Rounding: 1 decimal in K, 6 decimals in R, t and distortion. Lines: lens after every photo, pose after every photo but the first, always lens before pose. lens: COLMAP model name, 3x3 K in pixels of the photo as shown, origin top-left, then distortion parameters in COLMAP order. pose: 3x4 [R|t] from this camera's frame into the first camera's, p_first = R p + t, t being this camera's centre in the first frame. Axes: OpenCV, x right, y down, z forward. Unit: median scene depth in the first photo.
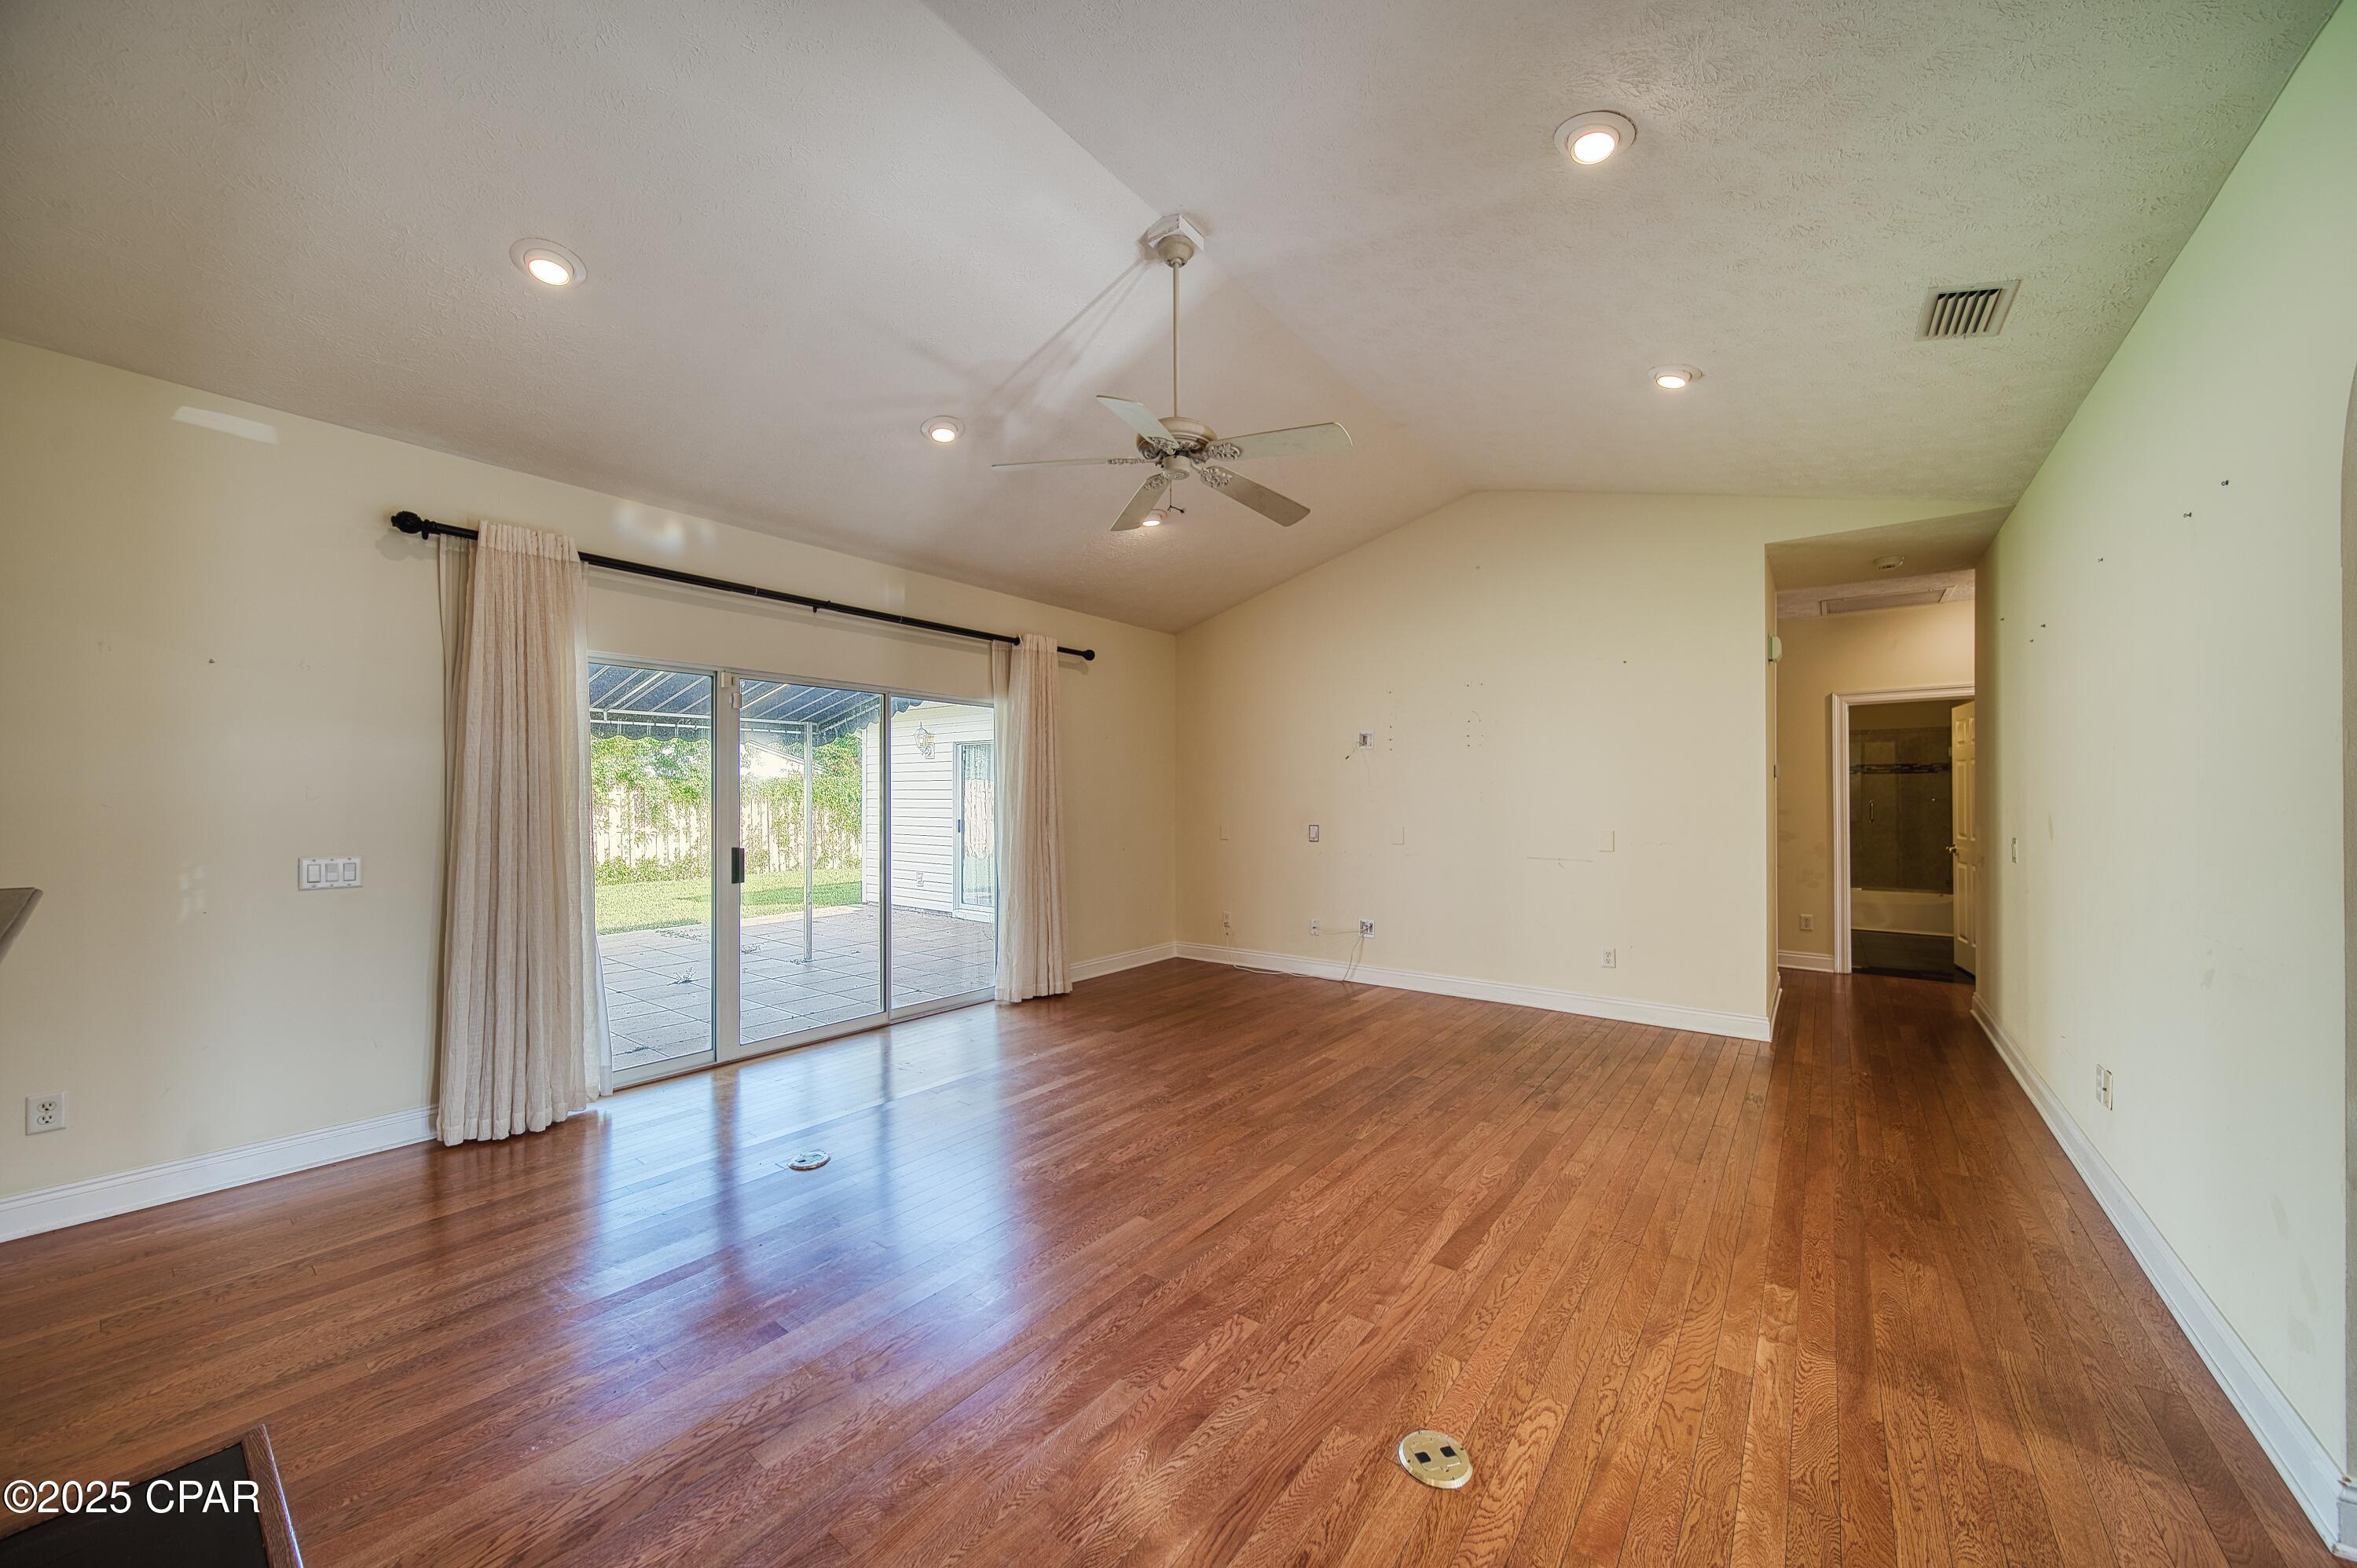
lens RADIAL K [[827.2, 0, 1193.3], [0, 827.2, 795.3], [0, 0, 1]] dist [0.000626, -0.000381]
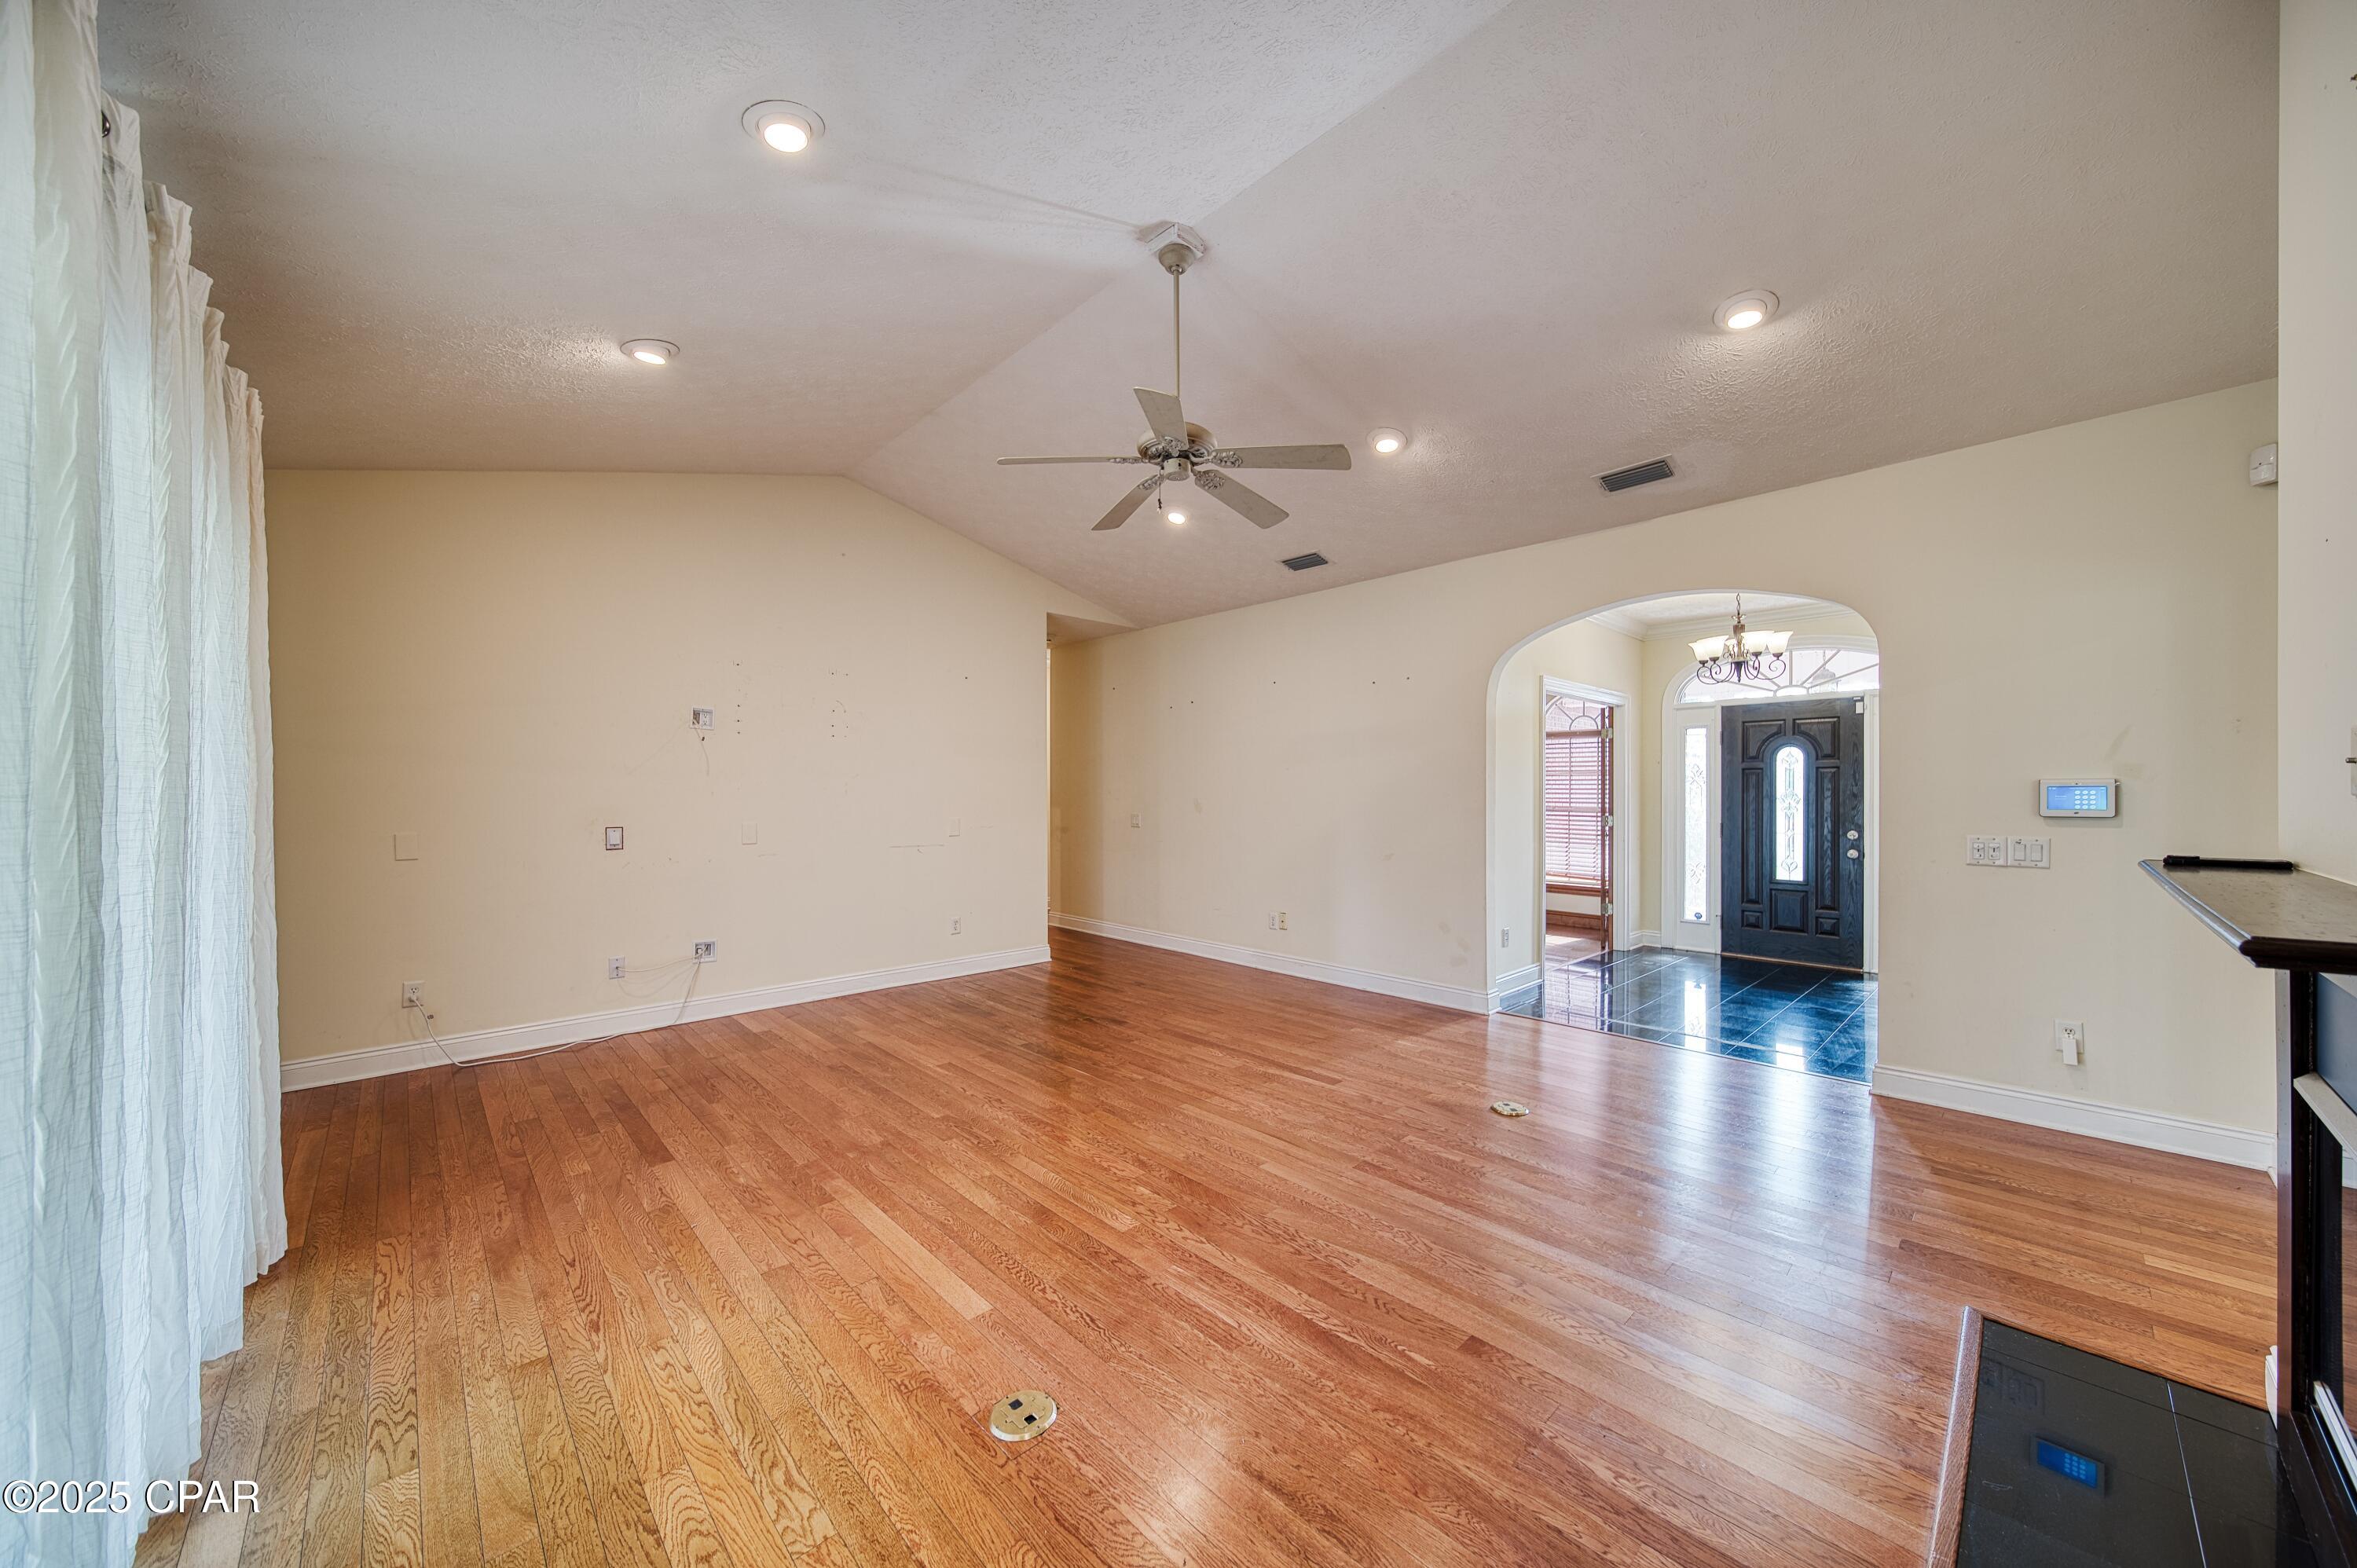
lens RADIAL K [[827.2, 0, 1193.3], [0, 827.2, 795.3], [0, 0, 1]] dist [0.000626, -0.000381]
pose [[0.153027, -0.001750, 0.988220, -0.847378], [-0.004136, 0.999989, 0.002411, 0.007467], [-0.988213, -0.004456, 0.153018, 0.666003]]
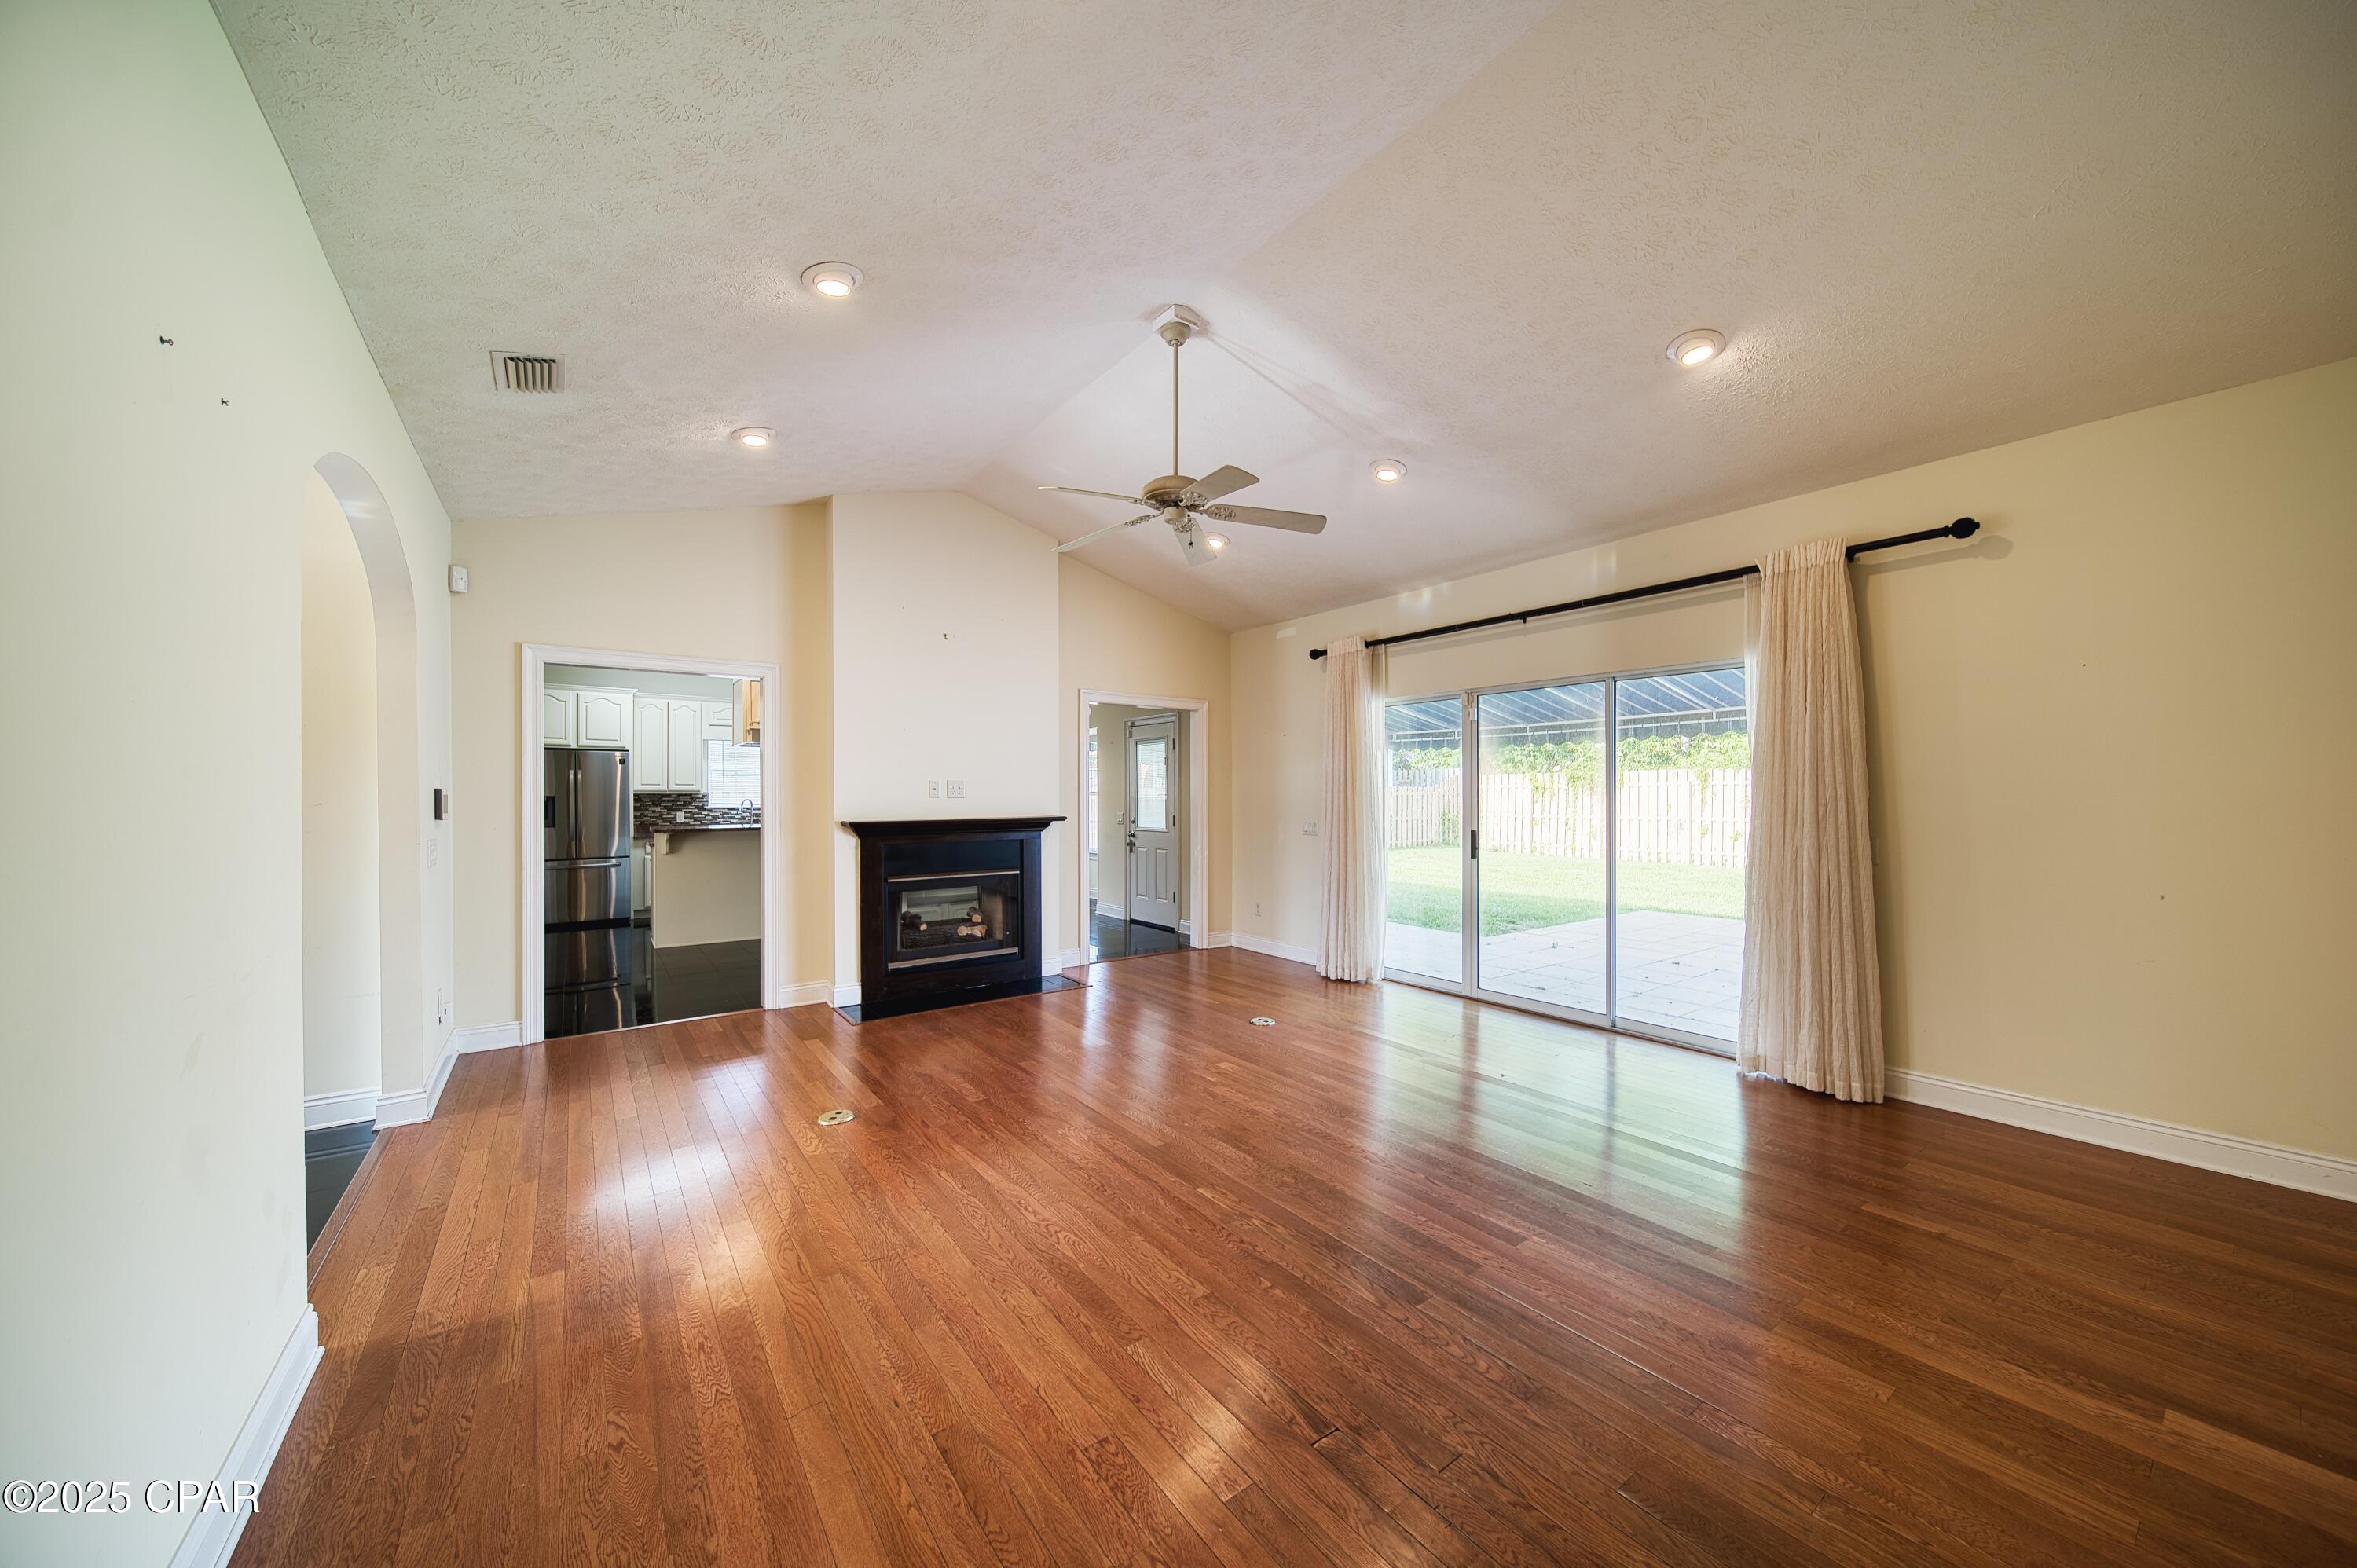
lens RADIAL K [[827.2, 0, 1193.3], [0, 827.2, 795.3], [0, 0, 1]] dist [0.000626, -0.000381]
pose [[-0.276722, 0.003128, -0.960945, 0.910891], [0.008590, 0.999963, 0.000781, 0.005908], [0.960912, -0.008038, -0.276739, 1.097722]]
